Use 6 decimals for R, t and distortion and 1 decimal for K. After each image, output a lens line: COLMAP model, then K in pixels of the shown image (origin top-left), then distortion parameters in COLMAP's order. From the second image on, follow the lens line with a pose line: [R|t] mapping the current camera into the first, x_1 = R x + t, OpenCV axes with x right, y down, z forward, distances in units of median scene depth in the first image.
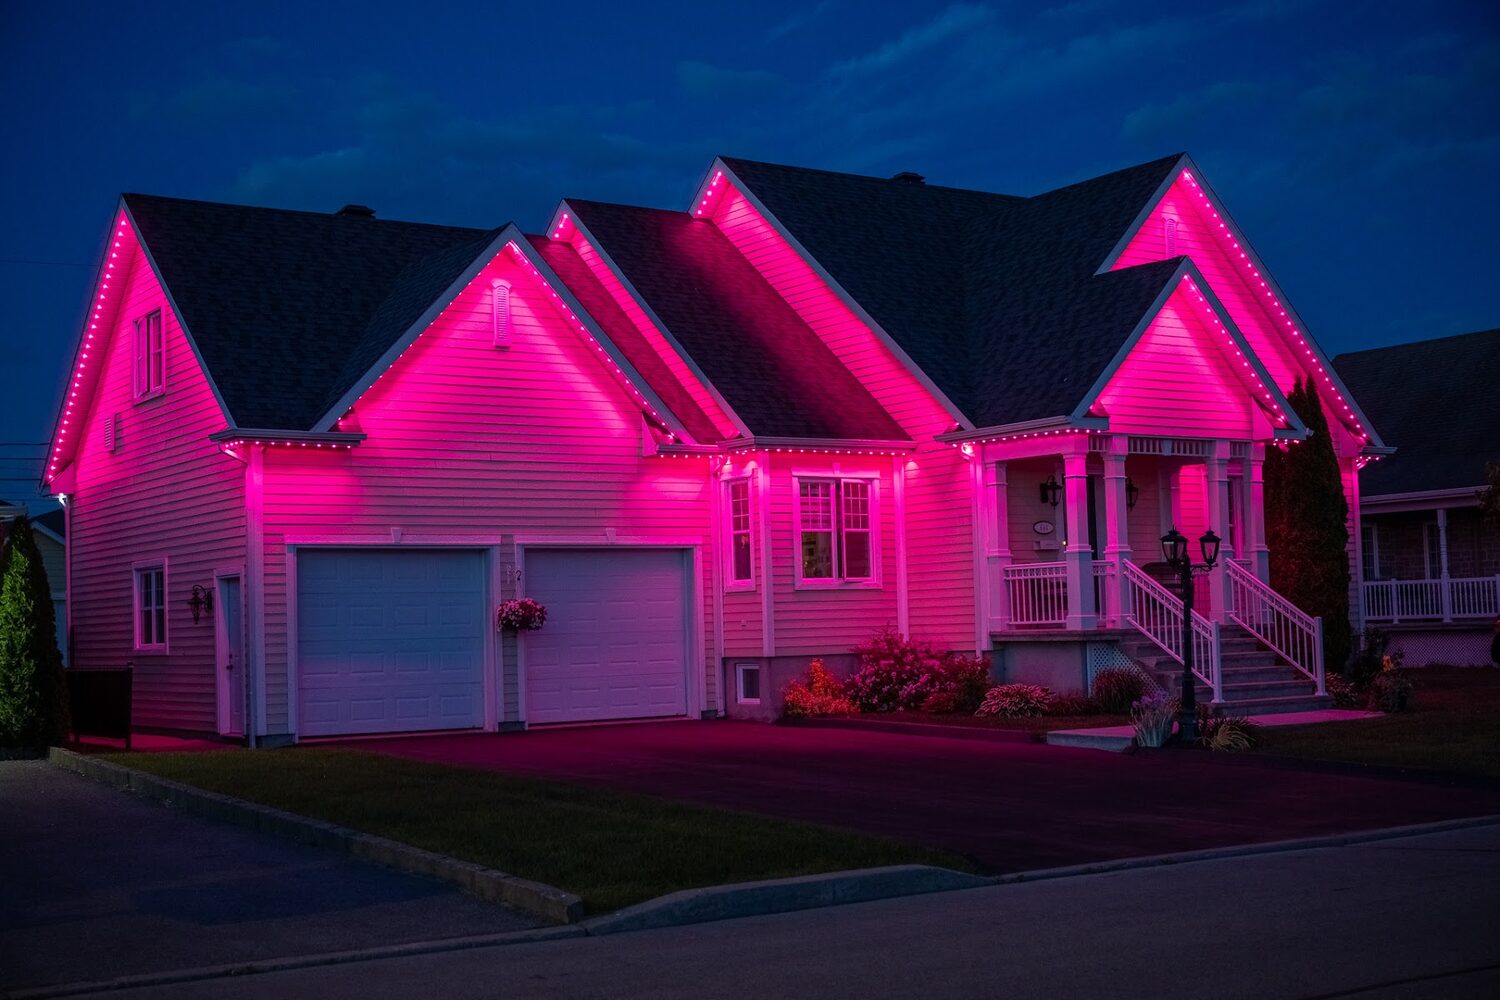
lens RADIAL K [[1899.7, 0, 750.0], [0, 1899.7, 500.0], [0, 0, 1]] dist [0.020885, -0.015820]
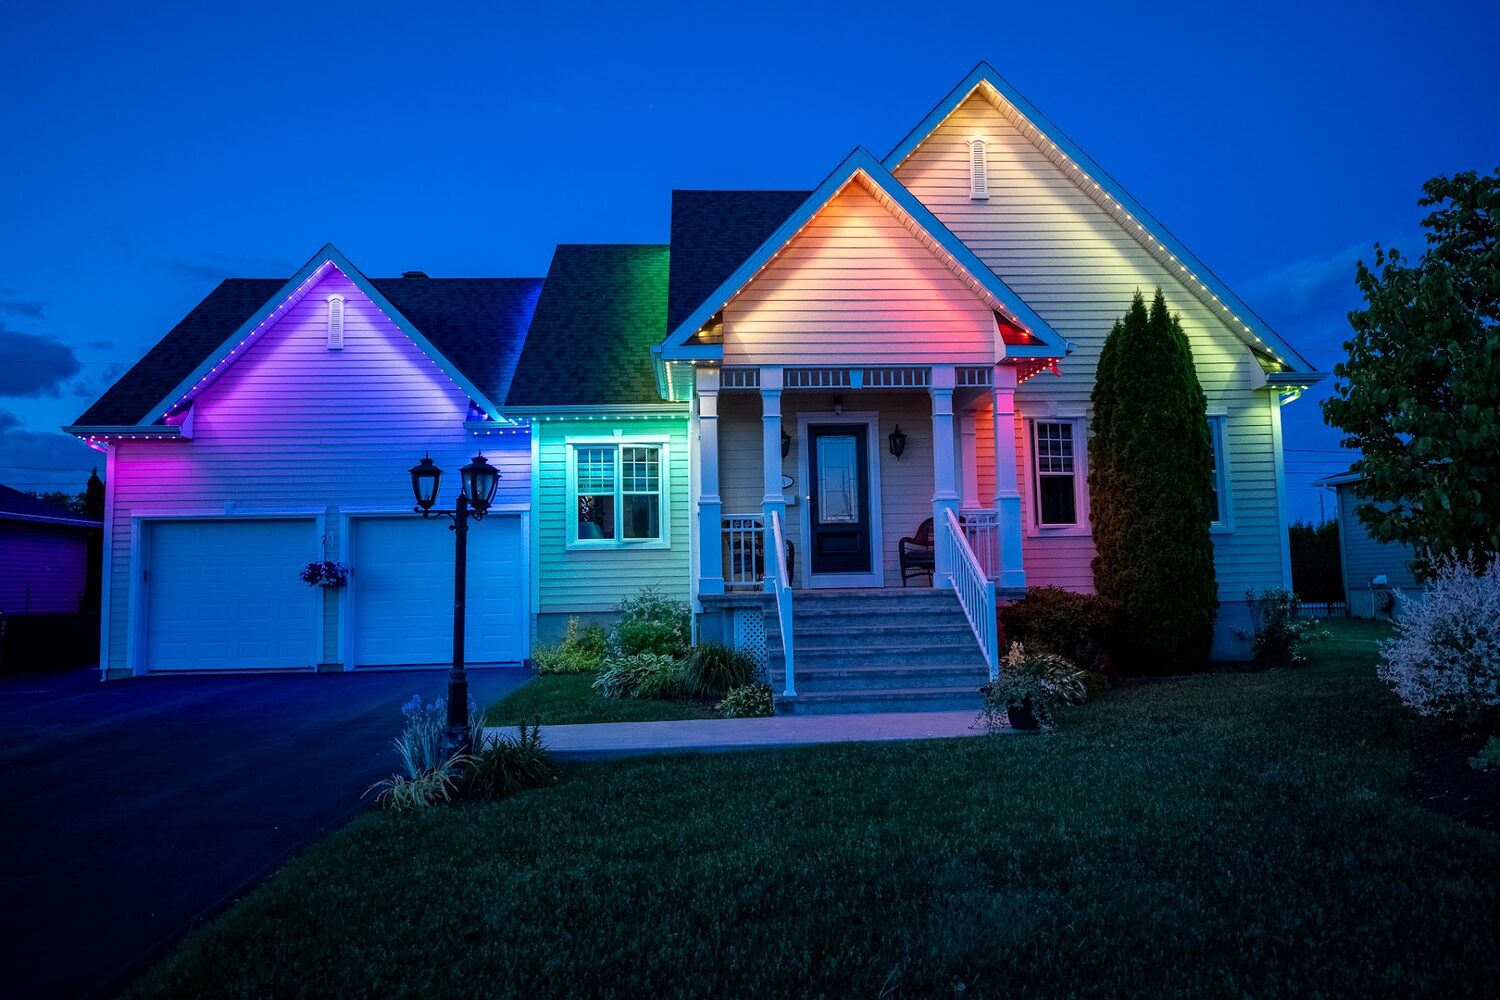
lens RADIAL K [[936.0, 0, 749.2], [0, 936.0, 502.9], [0, 0, 1]] dist [0.018568, -0.000031]
pose [[0.859133, -0.032788, -0.510701, 0.398665], [0.030858, 0.999449, -0.012255, 0.031828], [0.510821, -0.005230, 0.859671, 0.630720]]
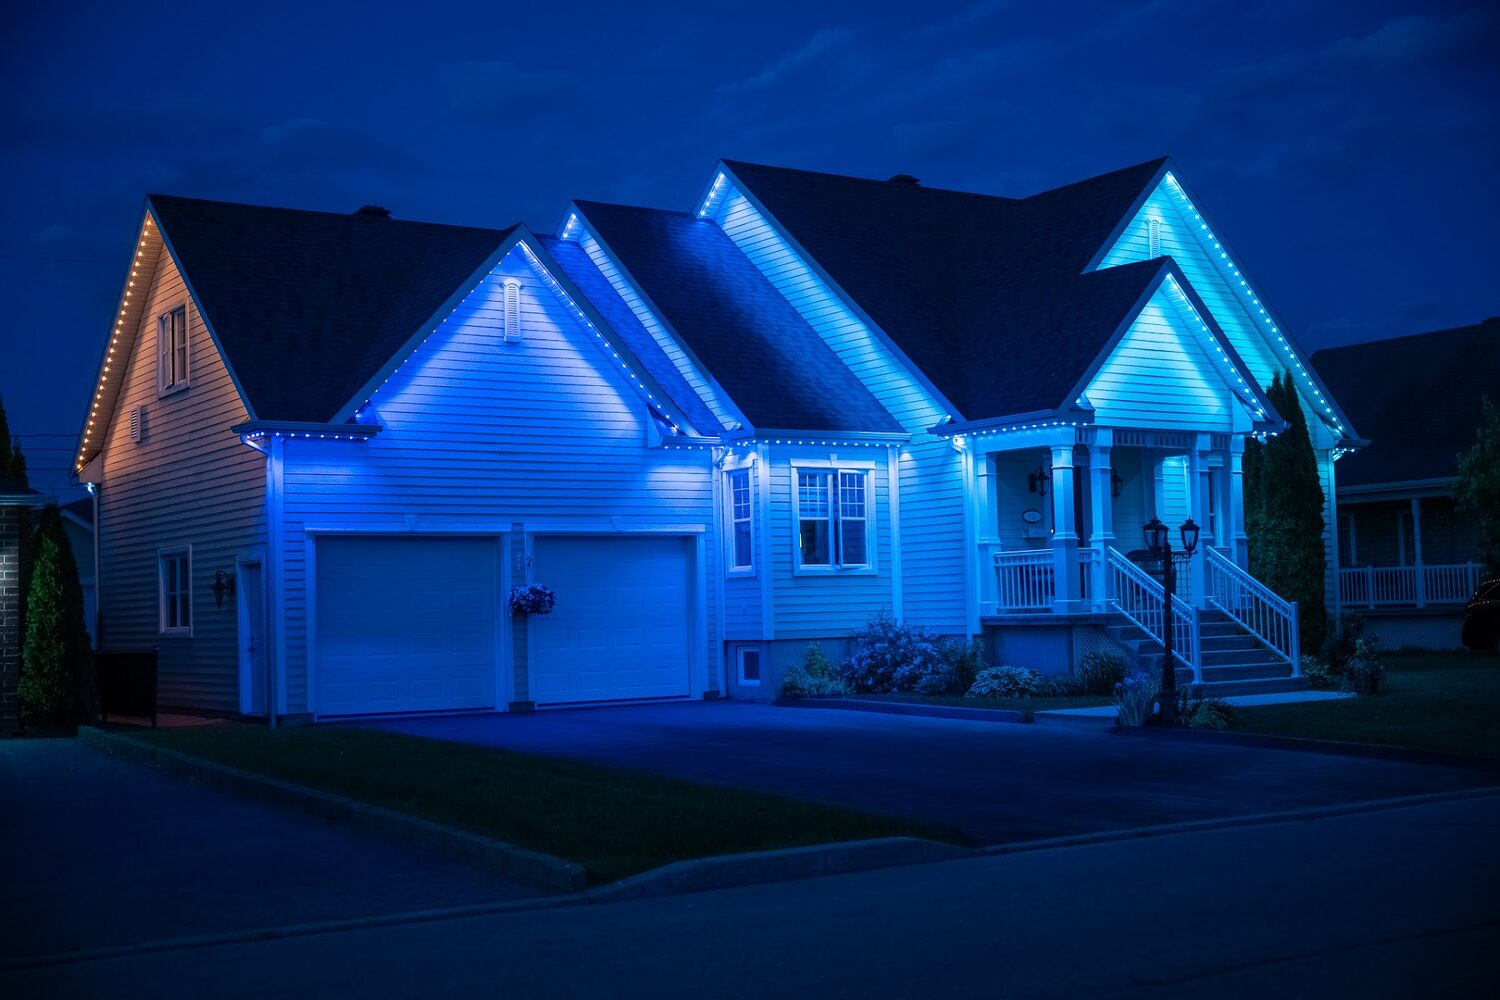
lens RADIAL K [[1833.4, 0, 757.0], [0, 1833.4, 499.6], [0, 0, 1]] dist [0.013152, 0.015712]
pose [[0.999998, 0.000899, 0.001483, 0.002191], [-0.000907, 0.999985, 0.005461, -0.000014], [-0.001479, -0.005463, 0.999984, -0.006142]]
